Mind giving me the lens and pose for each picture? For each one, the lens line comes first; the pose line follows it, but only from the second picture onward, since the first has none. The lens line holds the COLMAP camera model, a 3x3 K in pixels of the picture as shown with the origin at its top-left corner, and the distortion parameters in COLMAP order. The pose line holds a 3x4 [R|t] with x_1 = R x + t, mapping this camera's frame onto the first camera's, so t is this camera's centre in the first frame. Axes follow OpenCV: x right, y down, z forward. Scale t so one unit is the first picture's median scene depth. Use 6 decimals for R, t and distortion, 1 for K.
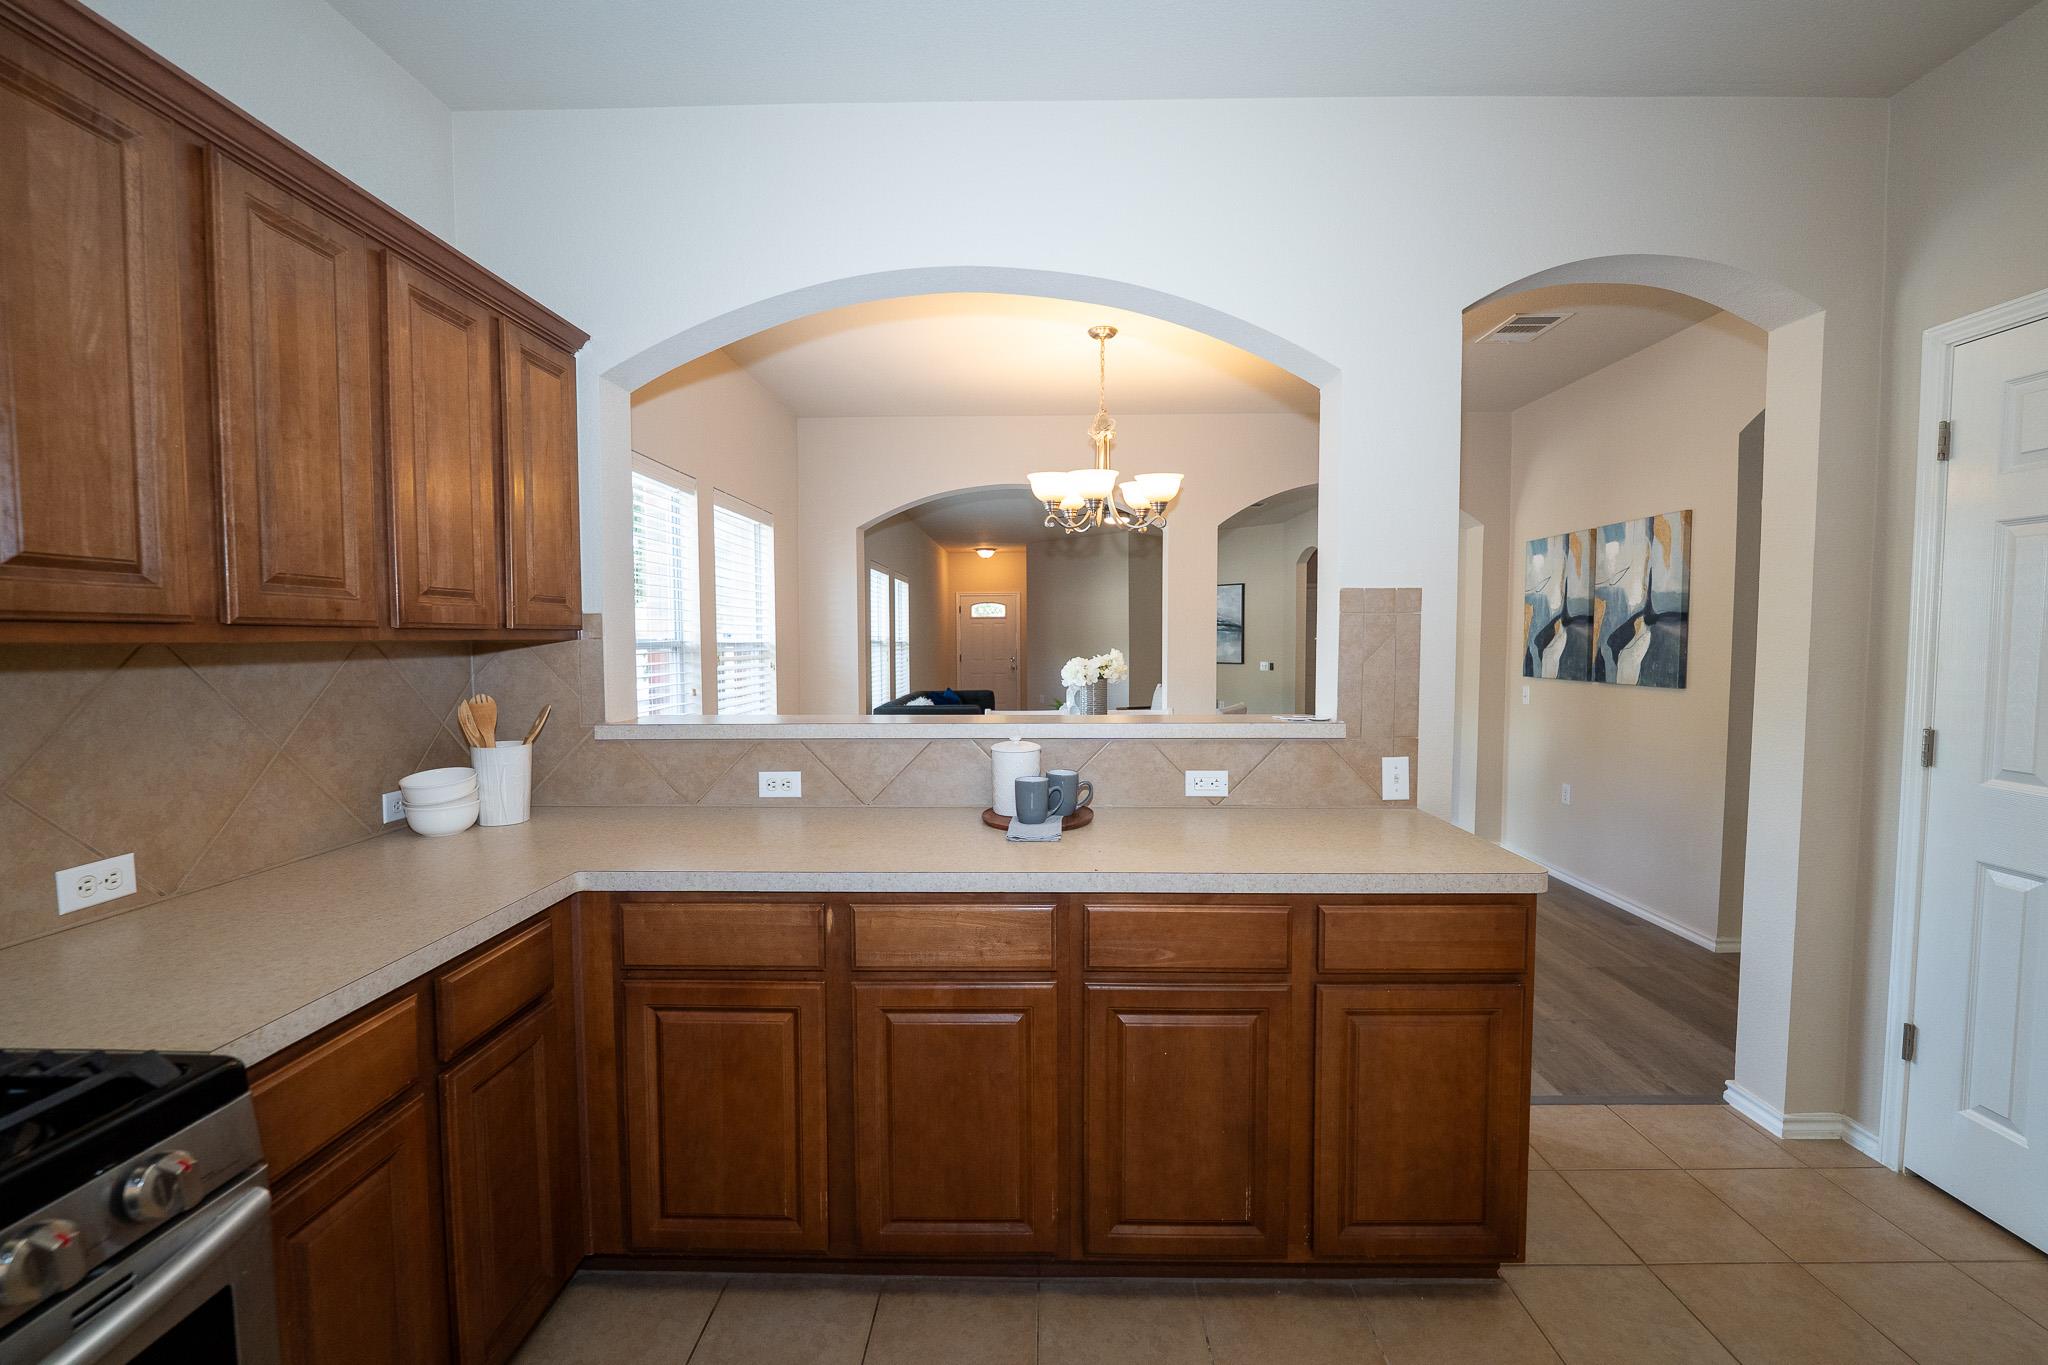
lens RADIAL K [[859.5, 0, 1036.6], [0, 859.5, 681.8], [0, 0, 1]] dist [-0.008018, 0.000793]
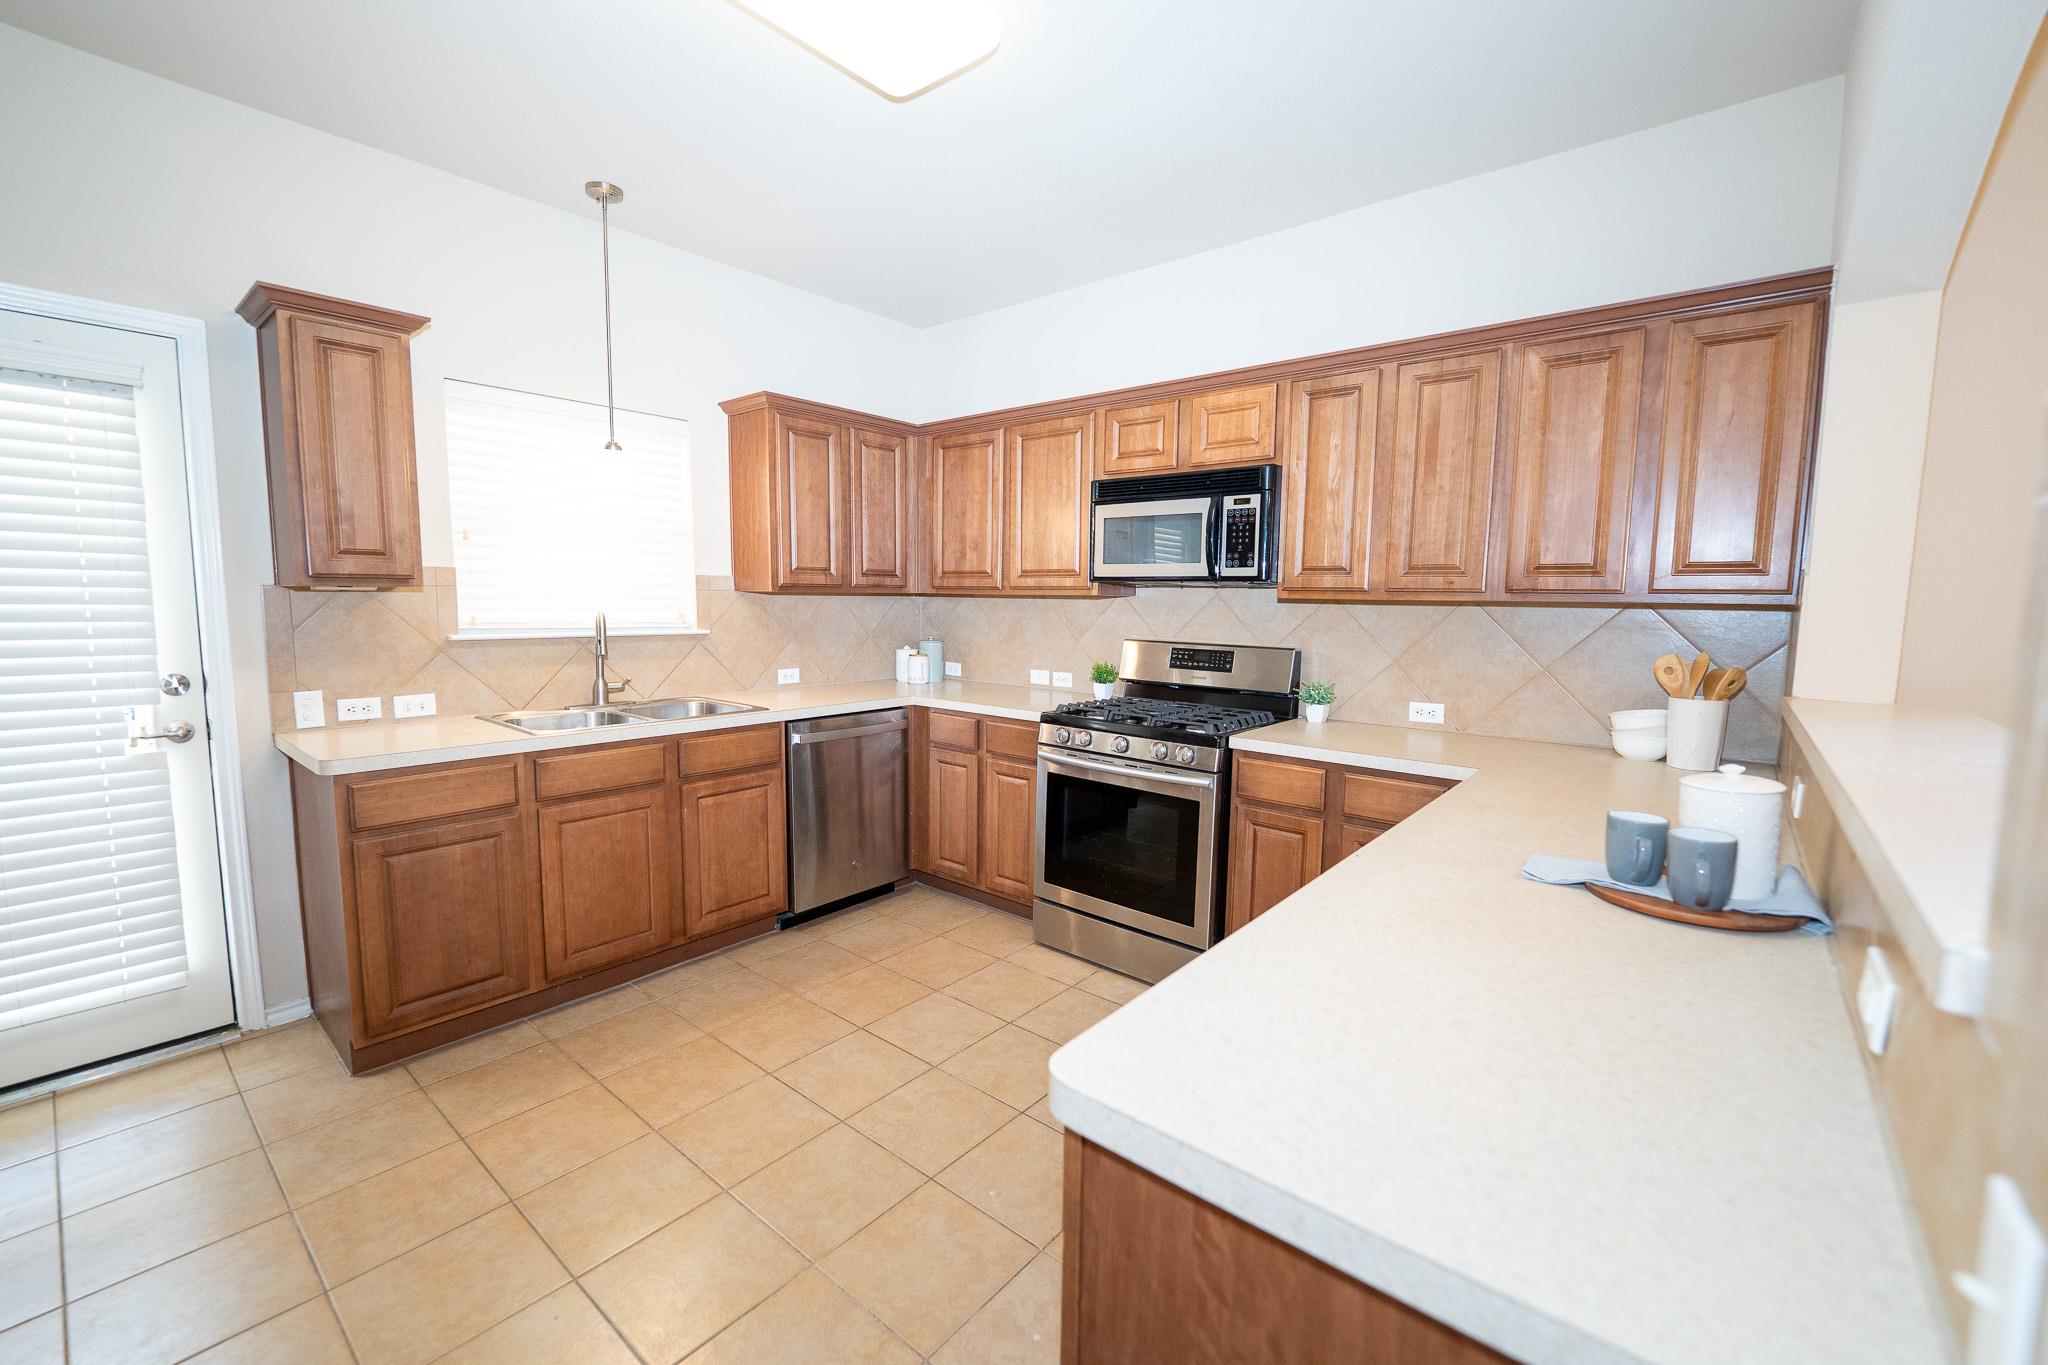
lens RADIAL K [[859.5, 0, 1031.4], [0, 859.5, 690.7], [0, 0, 1]] dist [-0.008018, 0.000793]
pose [[-0.639507, 0.074433, -0.765174, 0.702783], [-0.051890, 0.988853, 0.139559, -0.041660], [0.767032, 0.128954, -0.628516, 0.934165]]
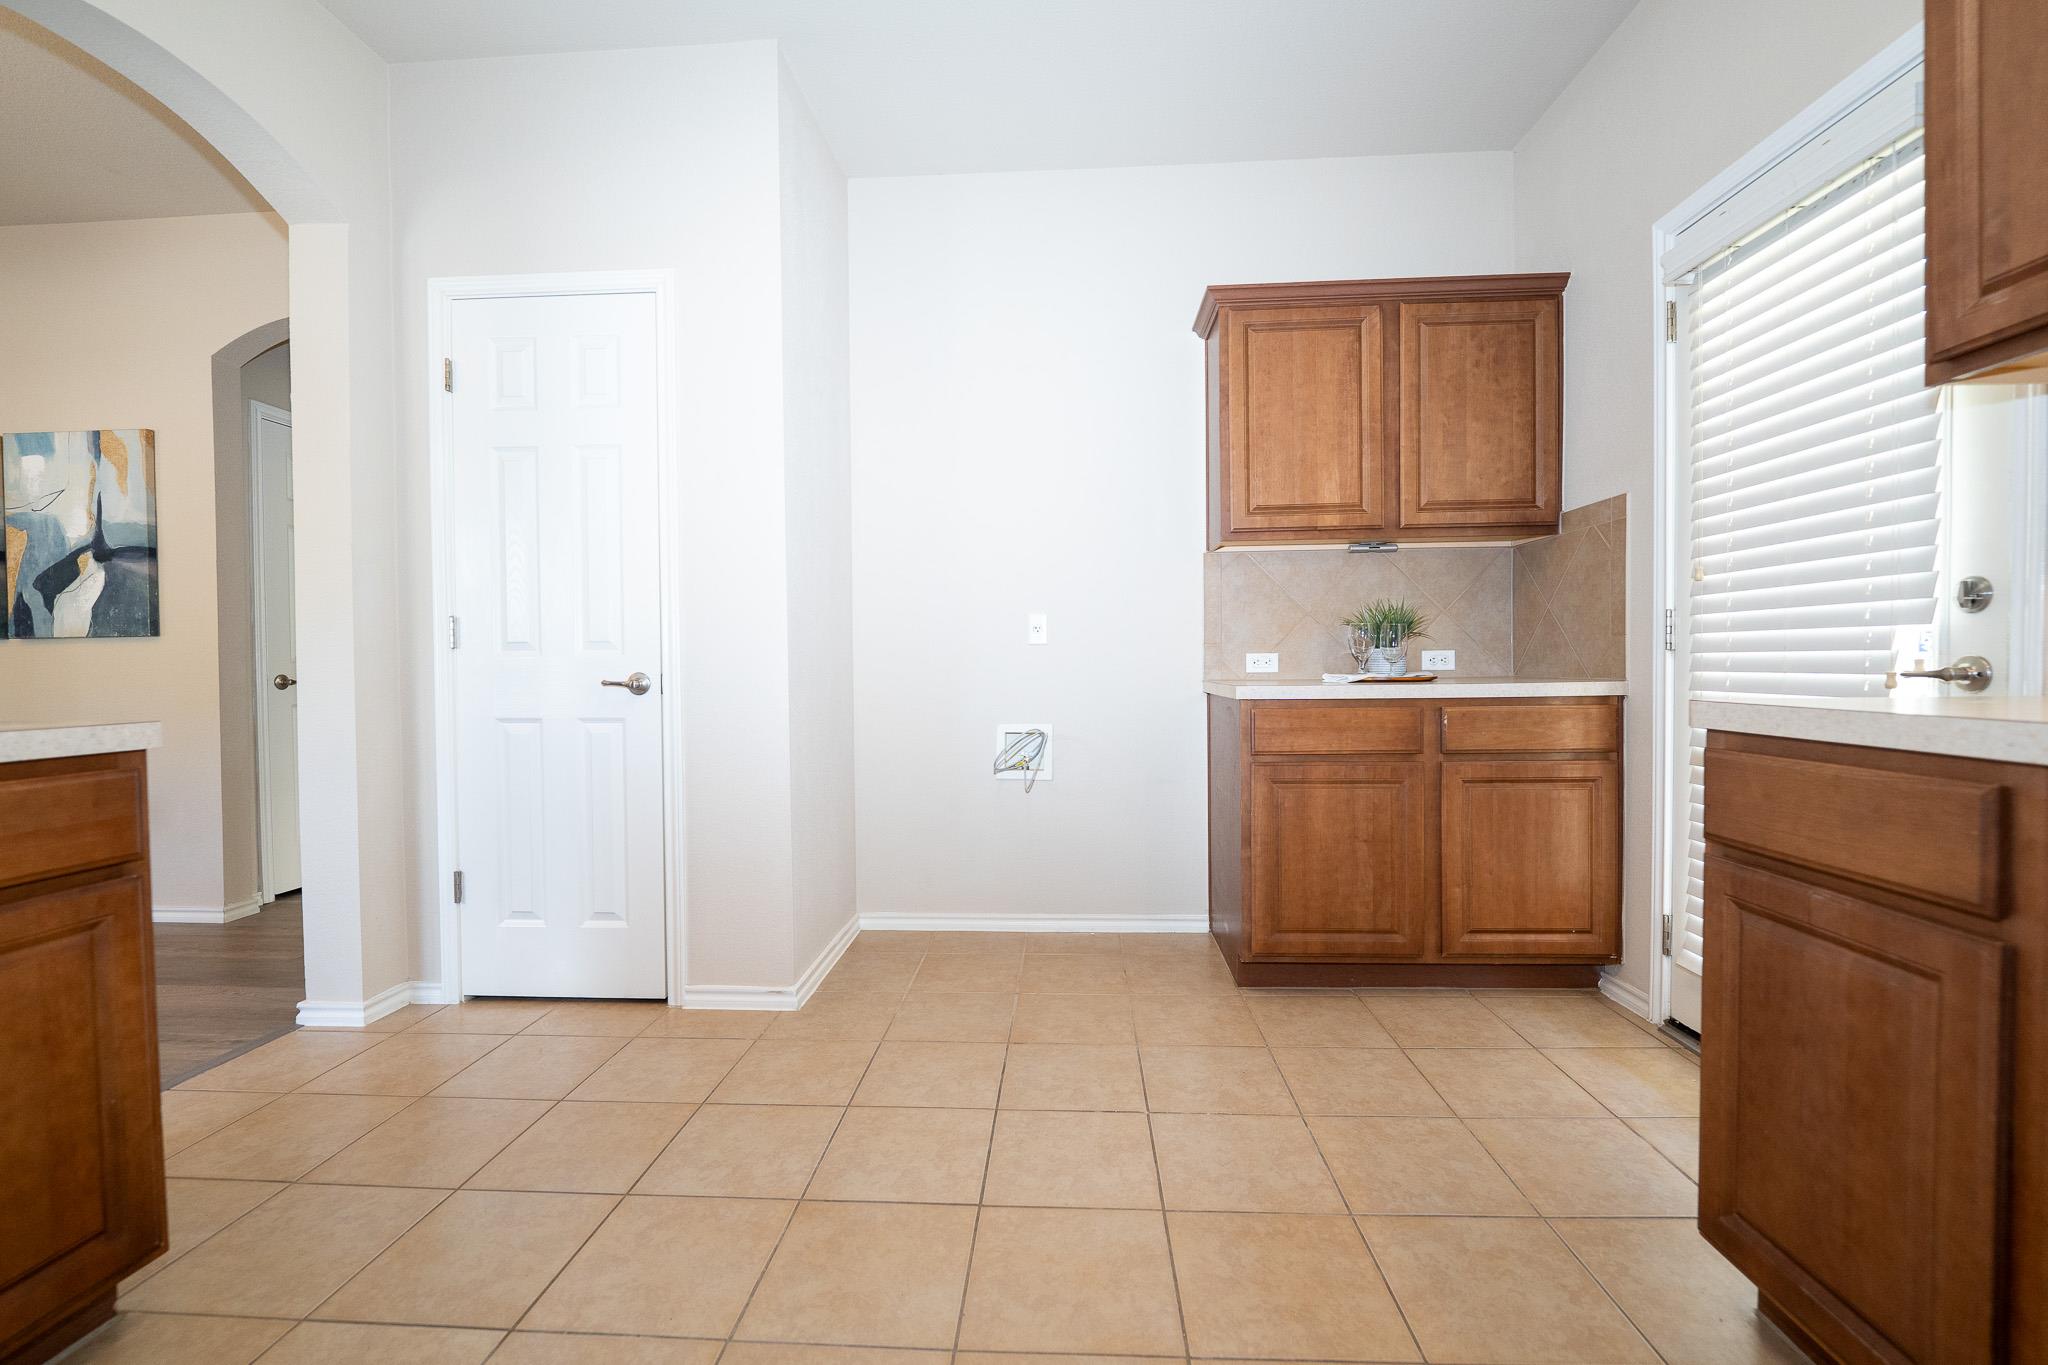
lens RADIAL K [[859.5, 0, 1019.4], [0, 859.5, 683.6], [0, 0, 1]] dist [-0.008018, 0.000793]
pose [[0.063950, -0.019772, 0.997757, -0.083211], [0.061933, 0.997955, 0.015807, 0.161362], [-0.996029, 0.060784, 0.065044, 0.133294]]
